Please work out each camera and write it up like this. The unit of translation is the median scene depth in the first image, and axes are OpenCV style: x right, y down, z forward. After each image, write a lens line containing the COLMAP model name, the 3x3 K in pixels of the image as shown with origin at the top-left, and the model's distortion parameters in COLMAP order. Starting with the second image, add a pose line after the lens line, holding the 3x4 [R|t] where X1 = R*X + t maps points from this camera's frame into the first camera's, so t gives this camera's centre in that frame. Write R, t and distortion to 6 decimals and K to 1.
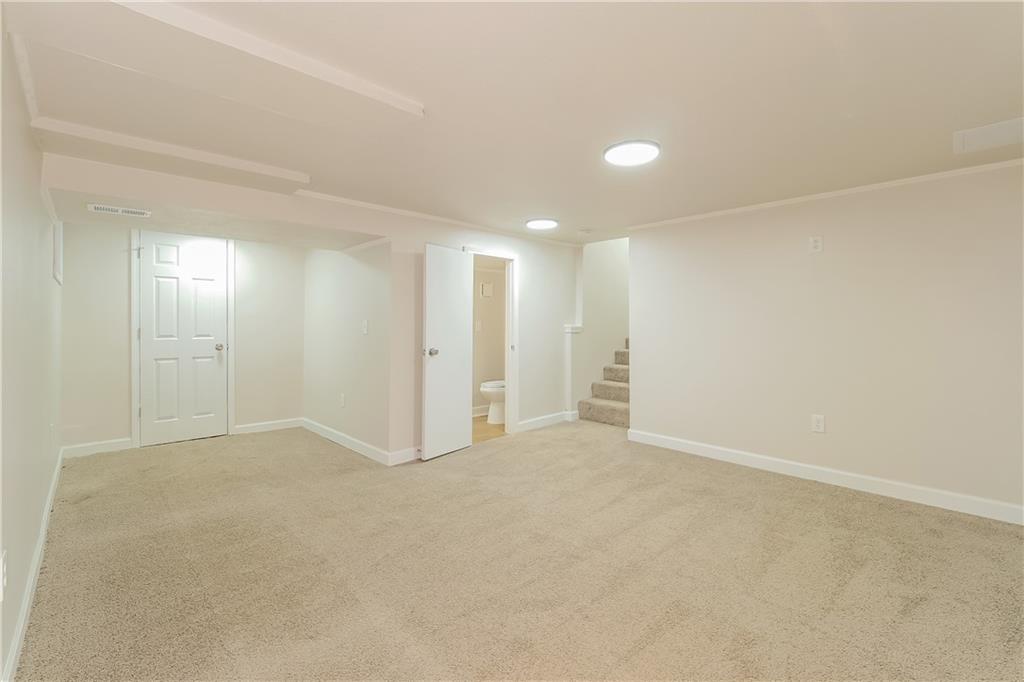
lens RADIAL K [[432.1, 0, 507.0], [0, 432.1, 339.8], [0, 0, 1]] dist [0.000884, 0.000495]
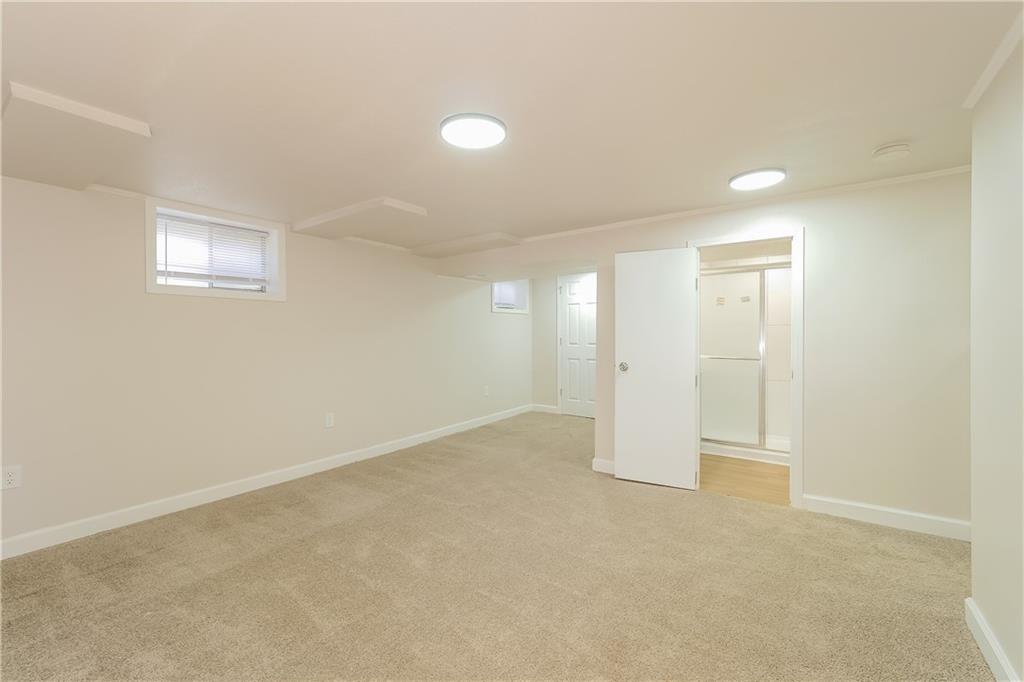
lens RADIAL K [[432.1, 0, 507.0], [0, 432.1, 339.8], [0, 0, 1]] dist [0.000884, 0.000495]
pose [[0.157333, 0.014103, -0.987445, 0.668470], [-0.029081, 0.999531, 0.009642, -0.030303], [0.987117, 0.027199, 0.157669, 0.558309]]
